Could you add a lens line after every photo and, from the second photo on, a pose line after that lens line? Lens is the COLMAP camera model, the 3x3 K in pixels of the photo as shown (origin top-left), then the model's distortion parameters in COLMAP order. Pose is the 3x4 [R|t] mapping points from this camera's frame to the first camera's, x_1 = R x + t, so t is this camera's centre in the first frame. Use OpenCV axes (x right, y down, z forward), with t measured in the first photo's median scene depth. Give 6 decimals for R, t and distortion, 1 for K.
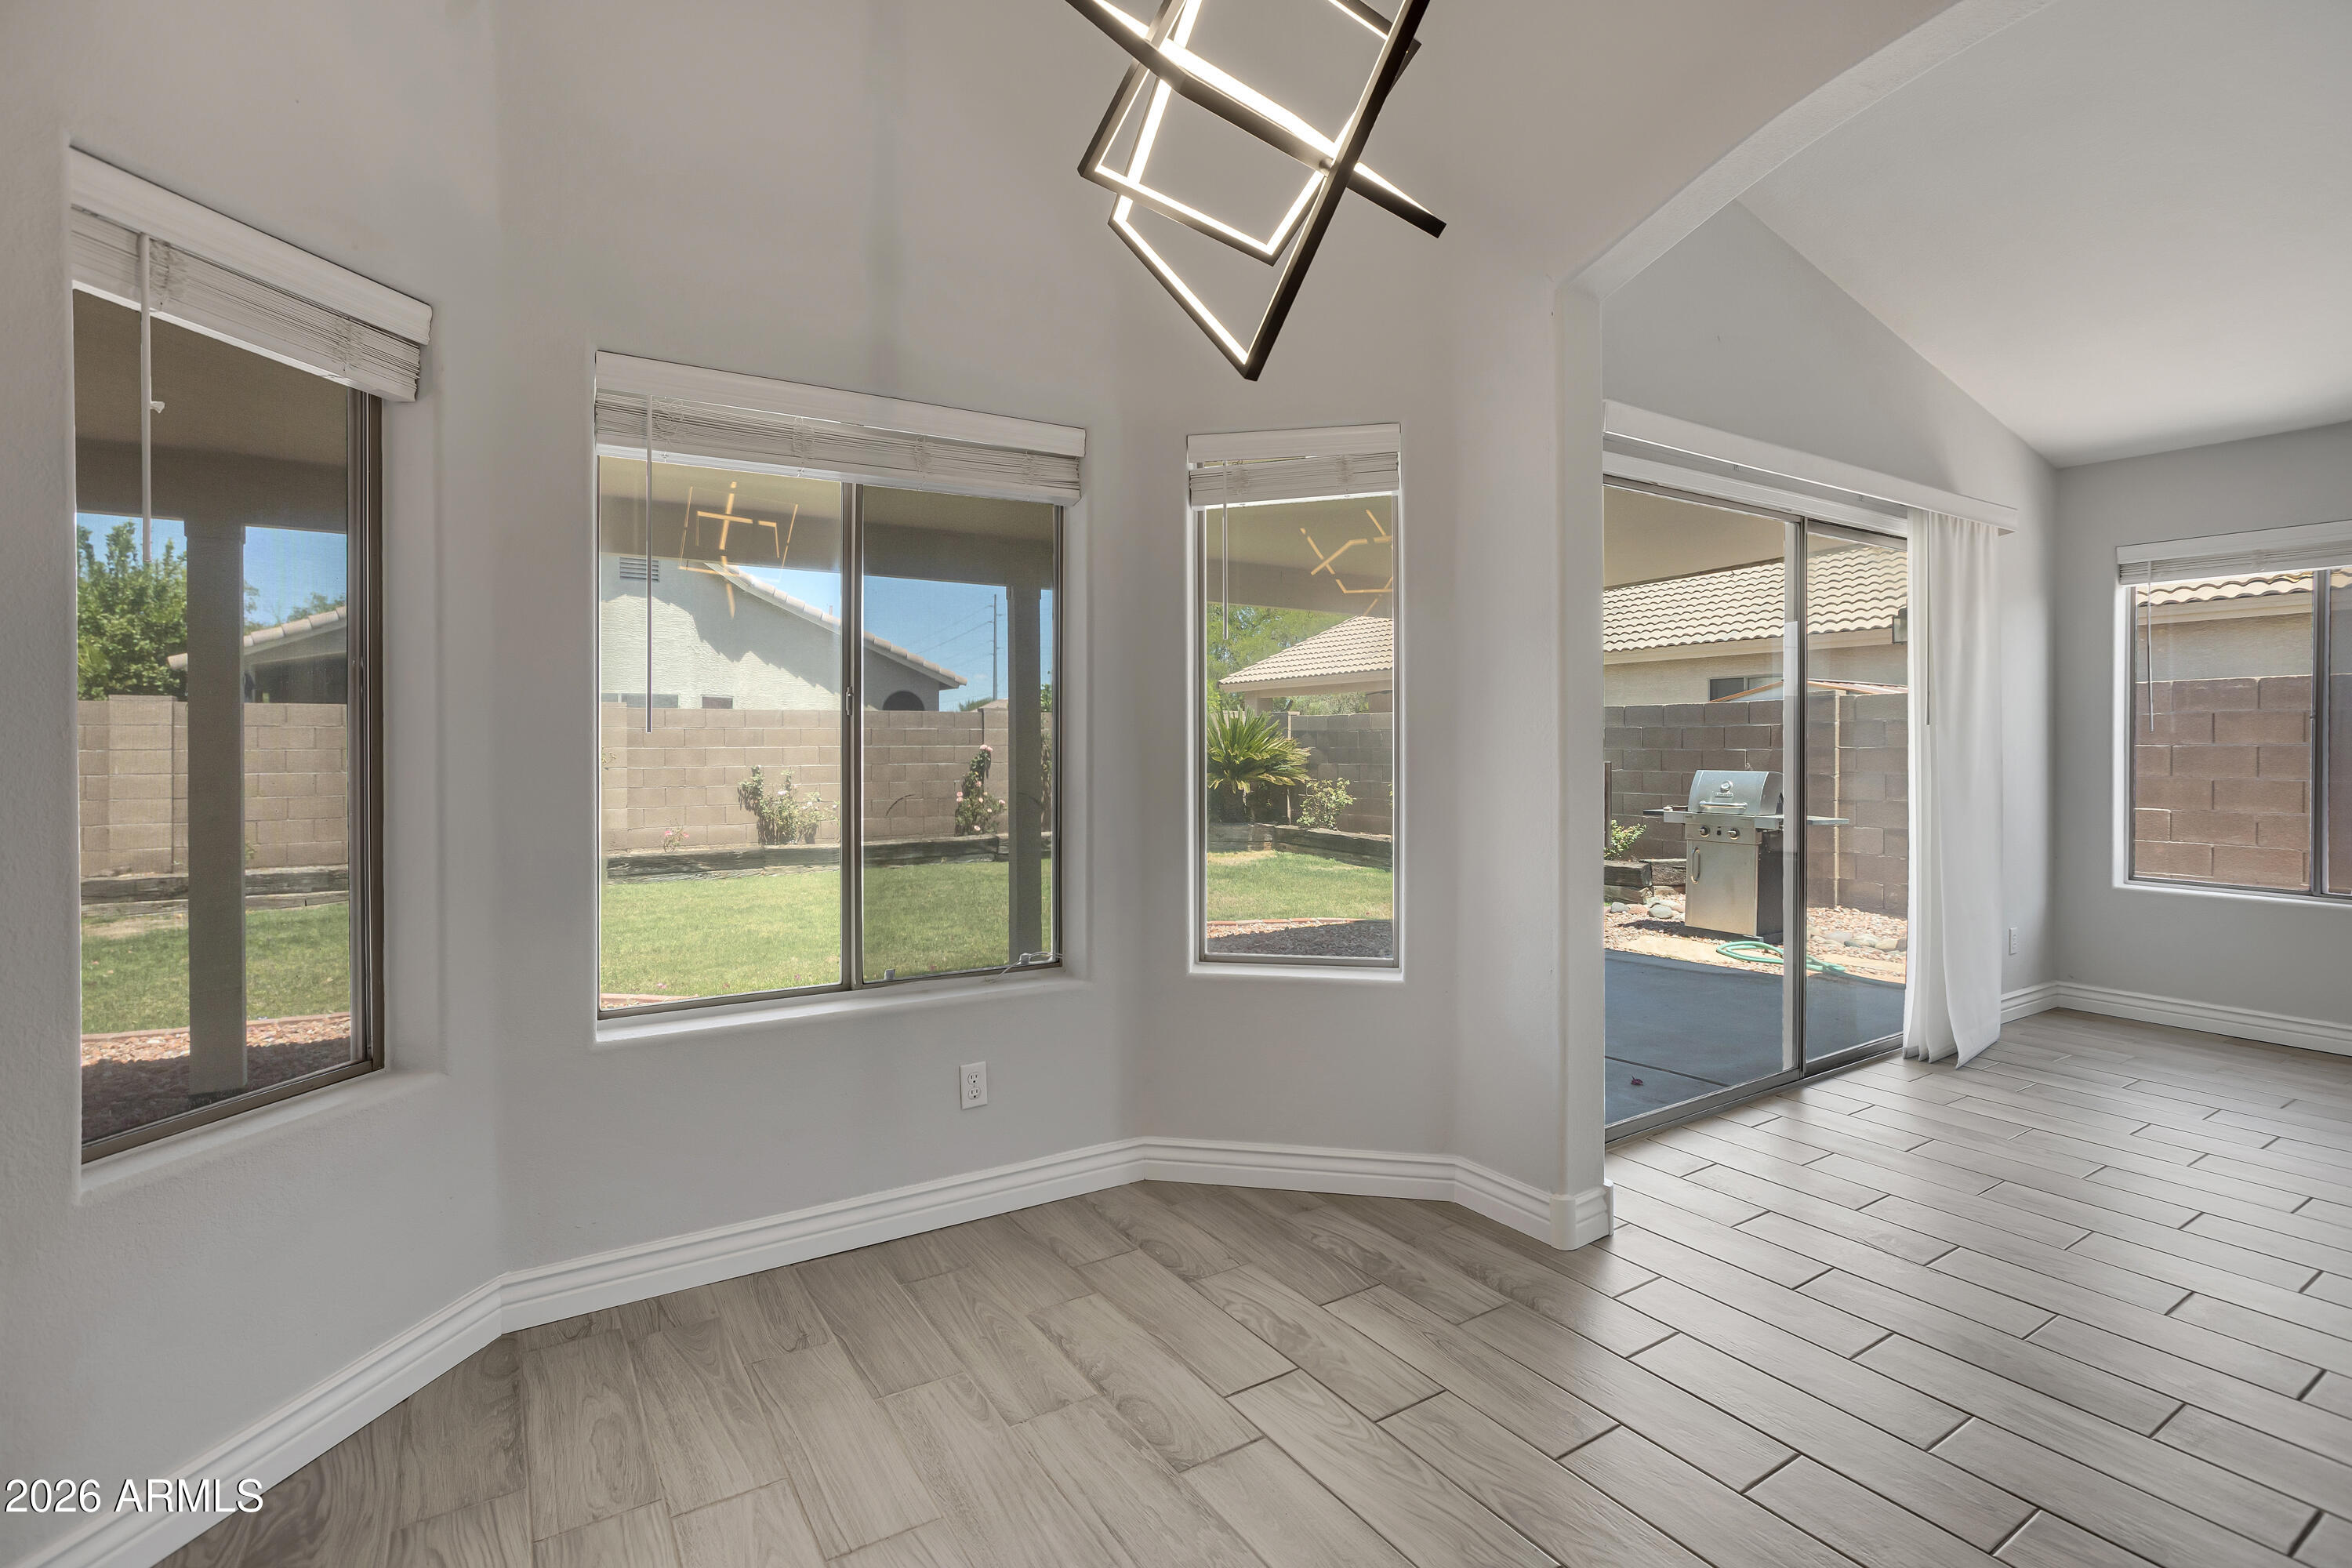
lens RADIAL K [[1078.6, 0, 1175.1], [0, 1078.6, 745.9], [0, 0, 1]] dist [-0.000402, 0.000103]
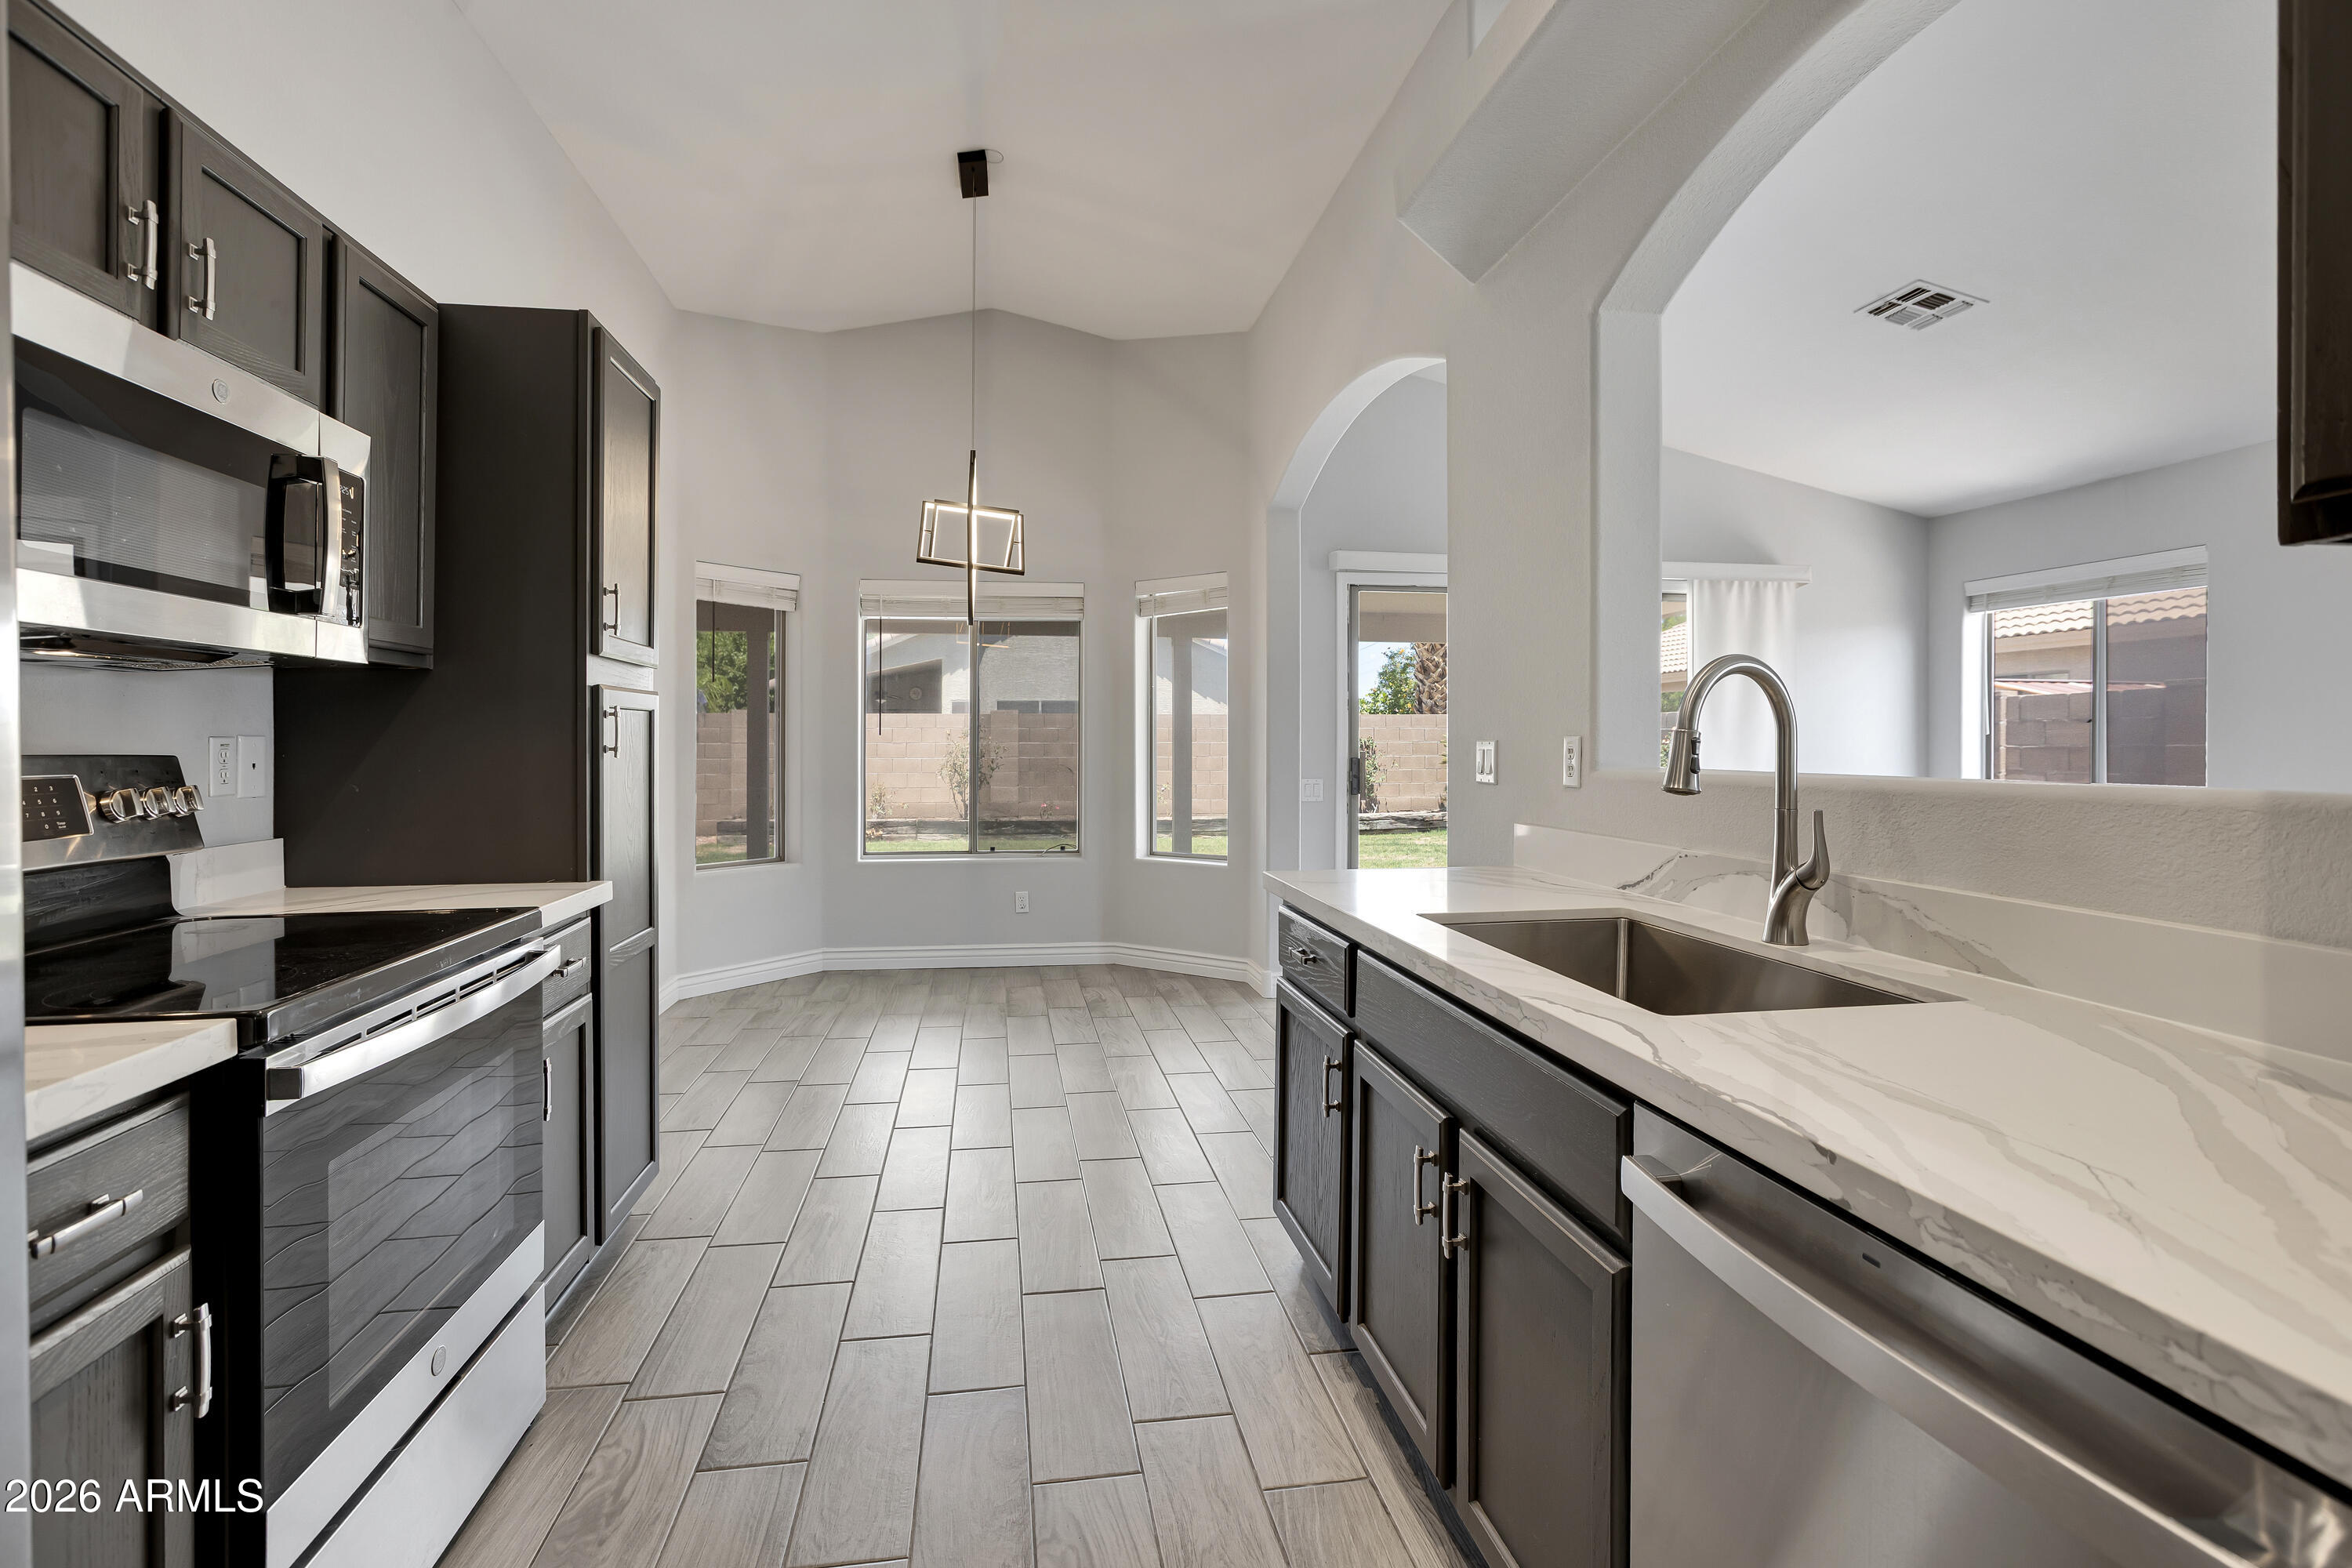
lens RADIAL K [[1078.6, 0, 1175.1], [0, 1078.6, 745.9], [0, 0, 1]] dist [-0.000402, 0.000103]
pose [[0.920286, 0.006731, -0.391188, 0.482331], [-0.005858, 0.999977, 0.003423, -0.000270], [0.391202, -0.000859, 0.920304, -0.434101]]
